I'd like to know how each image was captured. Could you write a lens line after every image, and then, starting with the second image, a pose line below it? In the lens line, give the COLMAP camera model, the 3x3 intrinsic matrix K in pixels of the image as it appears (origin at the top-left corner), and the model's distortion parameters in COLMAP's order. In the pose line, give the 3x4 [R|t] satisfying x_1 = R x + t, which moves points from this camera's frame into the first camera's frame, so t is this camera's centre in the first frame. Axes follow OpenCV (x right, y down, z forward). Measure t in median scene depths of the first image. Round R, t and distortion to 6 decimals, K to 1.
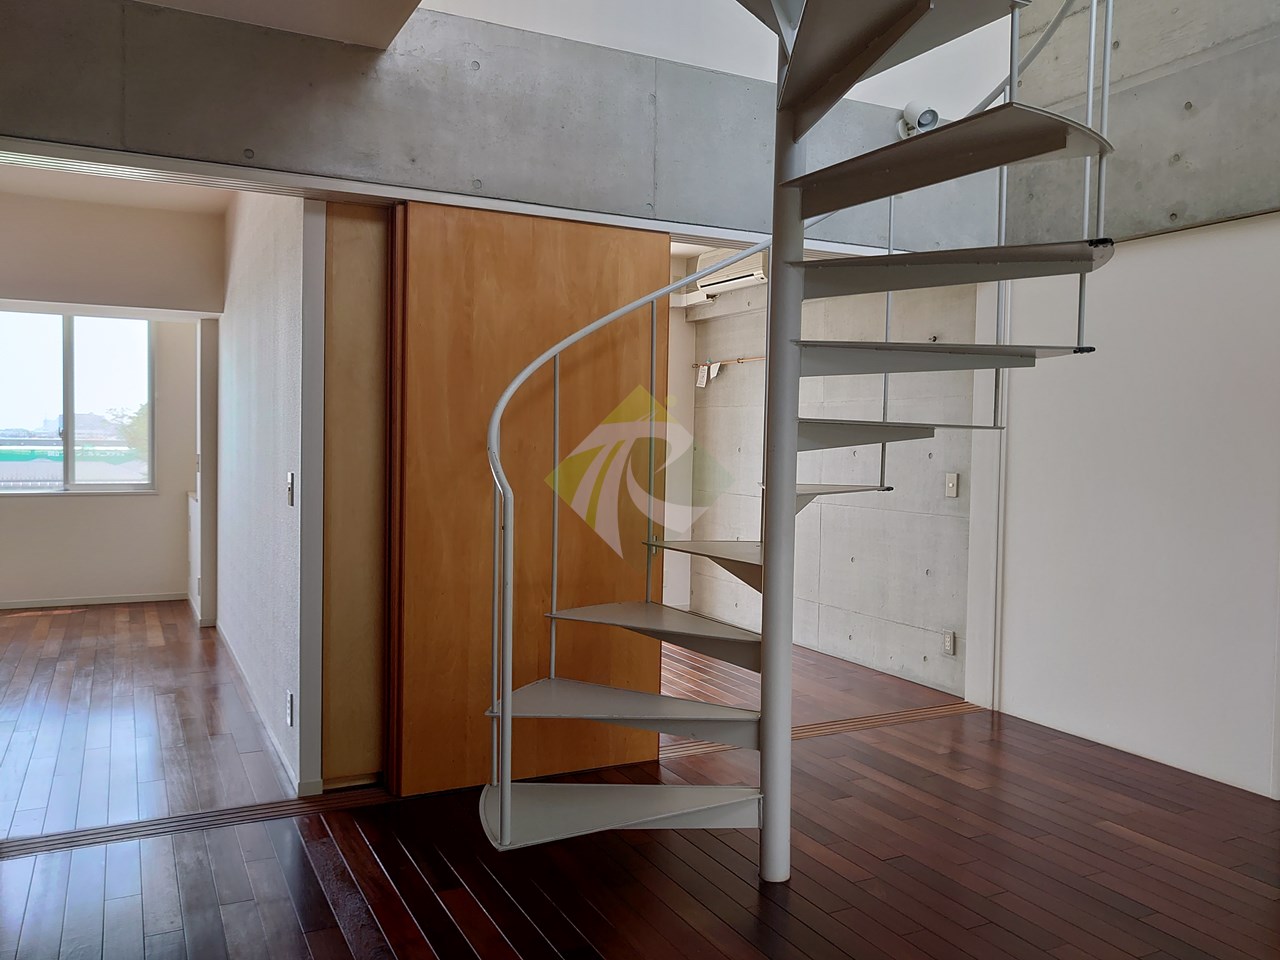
lens RADIAL K [[1011.9, 0, 641.3], [0, 1011.9, 477.9], [0, 0, 1]] dist [0.001510, 0.011802]
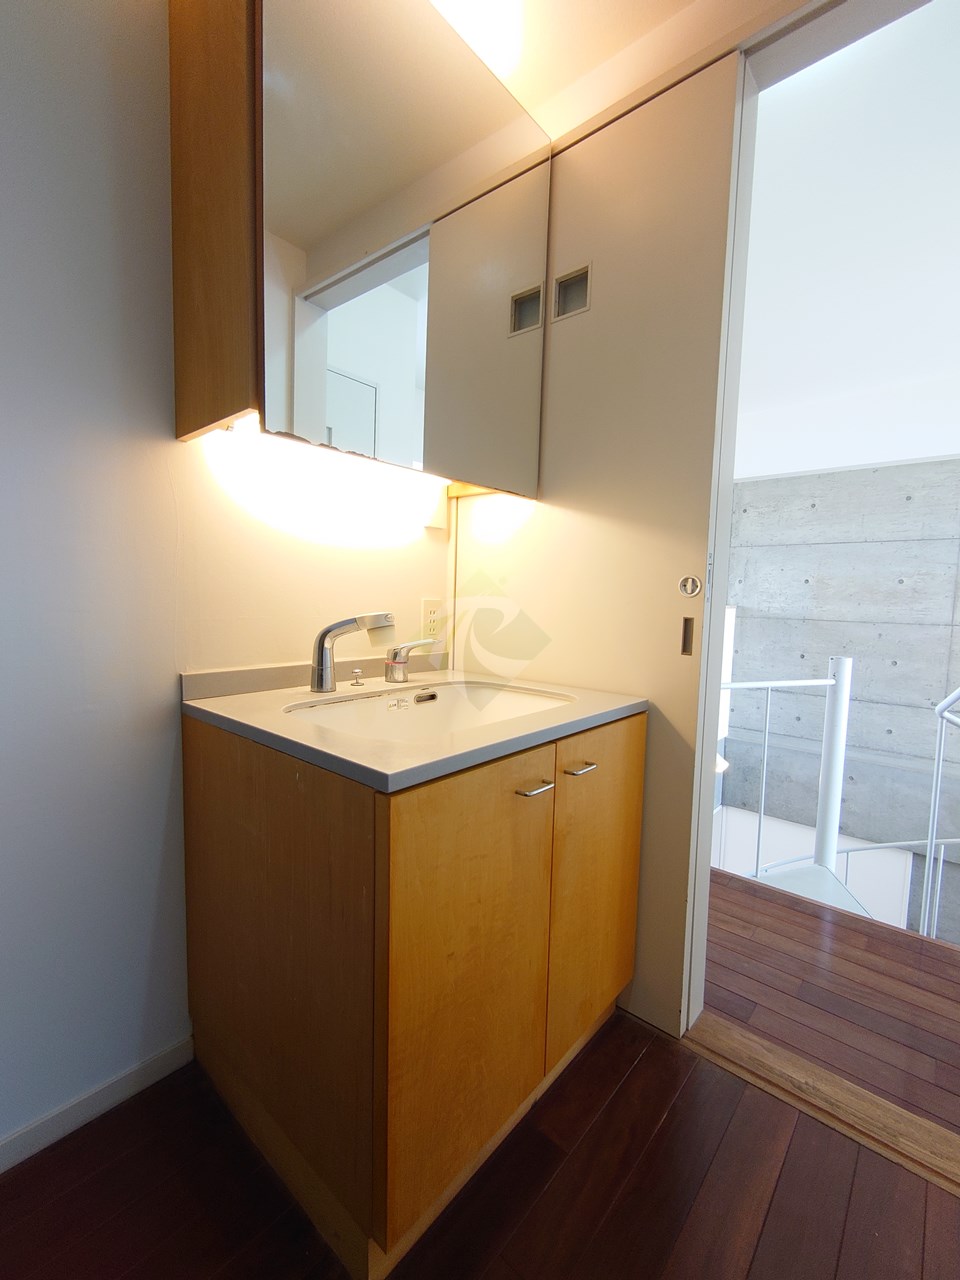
lens RADIAL K [[551.1, 0, 474.8], [0, 551.1, 642.5], [0, 0, 1]] dist [-0.000215, -0.001565]
pose [[0.931944, -0.024766, 0.361755, -0.539669], [0.006670, 0.998667, 0.051186, -0.695294], [-0.362541, -0.045290, 0.930867, 0.269516]]
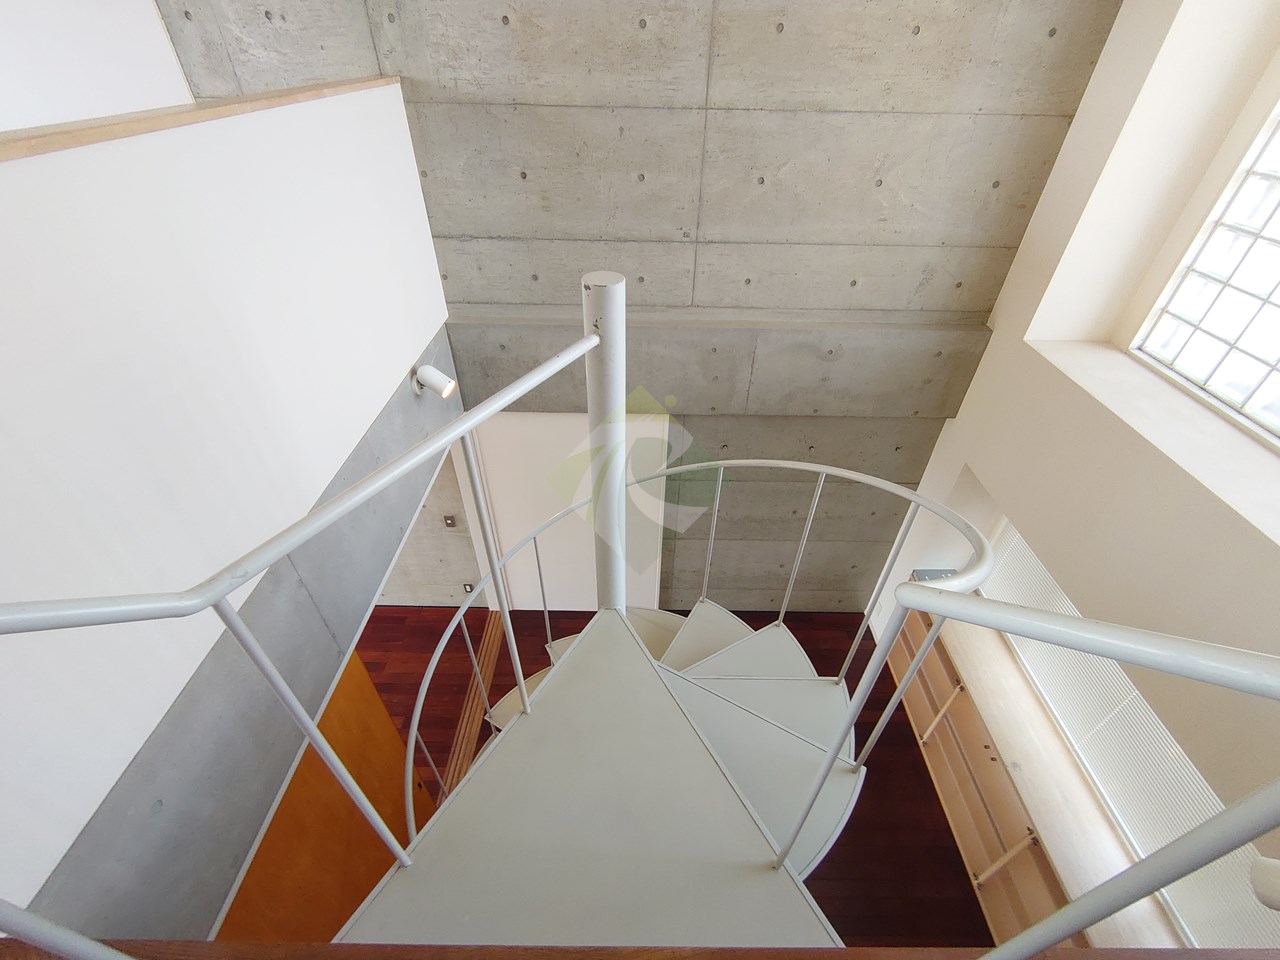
lens RADIAL K [[551.1, 0, 644.3], [0, 551.1, 480.2], [0, 0, 1]] dist [-0.000215, -0.001565]
pose [[0.463212, -0.561443, 0.685723, -0.128656], [0.024607, 0.781587, 0.623311, -0.736264], [-0.885906, -0.271852, 0.375856, 0.574261]]
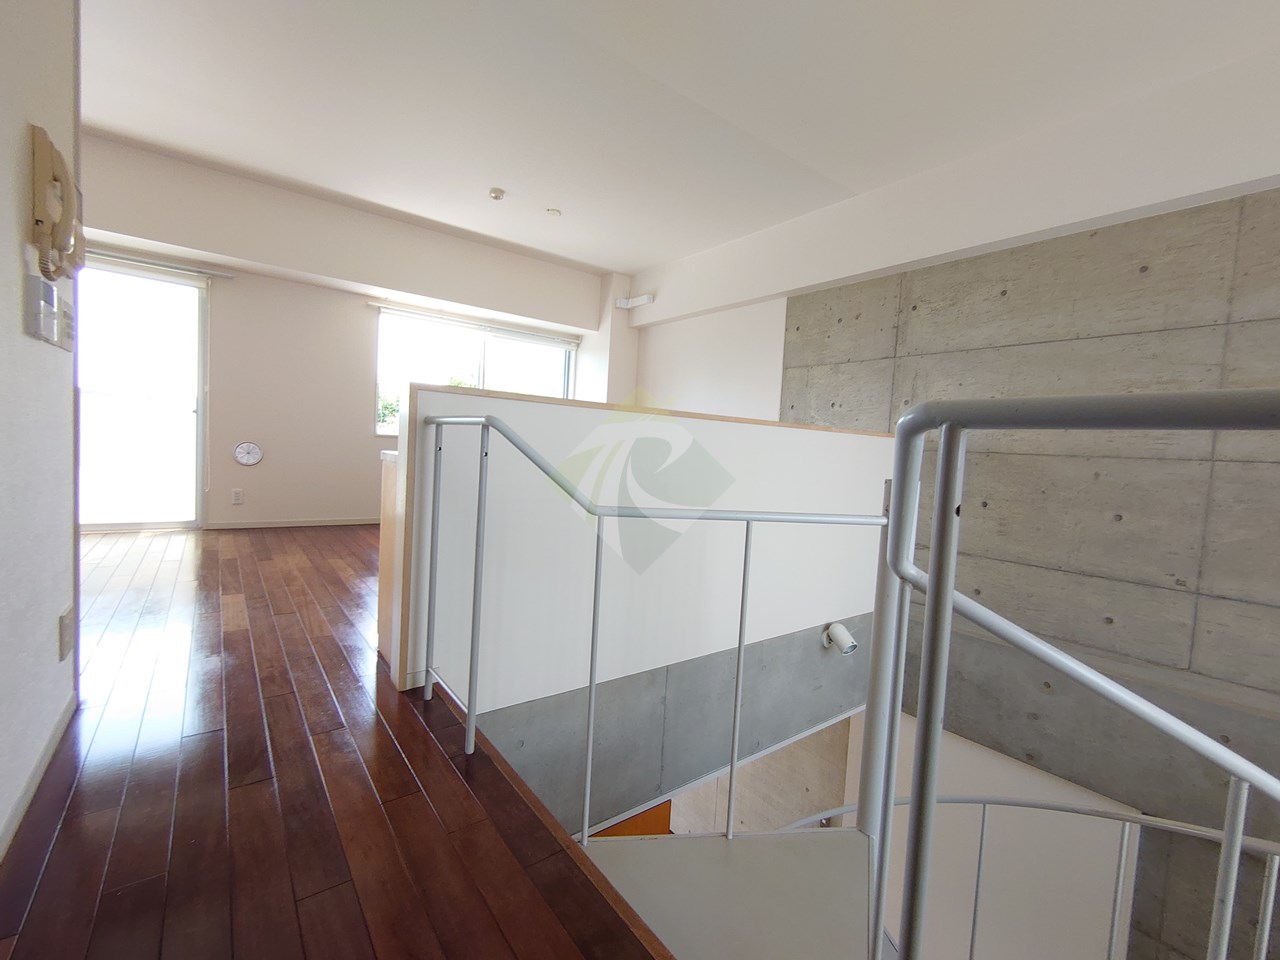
lens RADIAL K [[551.1, 0, 639.9], [0, 551.1, 479.9], [0, 0, 1]] dist [-0.000215, -0.001565]
pose [[0.984514, 0.022157, 0.173898, -0.132947], [-0.026515, 0.999389, 0.022781, -0.644123], [-0.173287, -0.027039, 0.984500, 0.375082]]
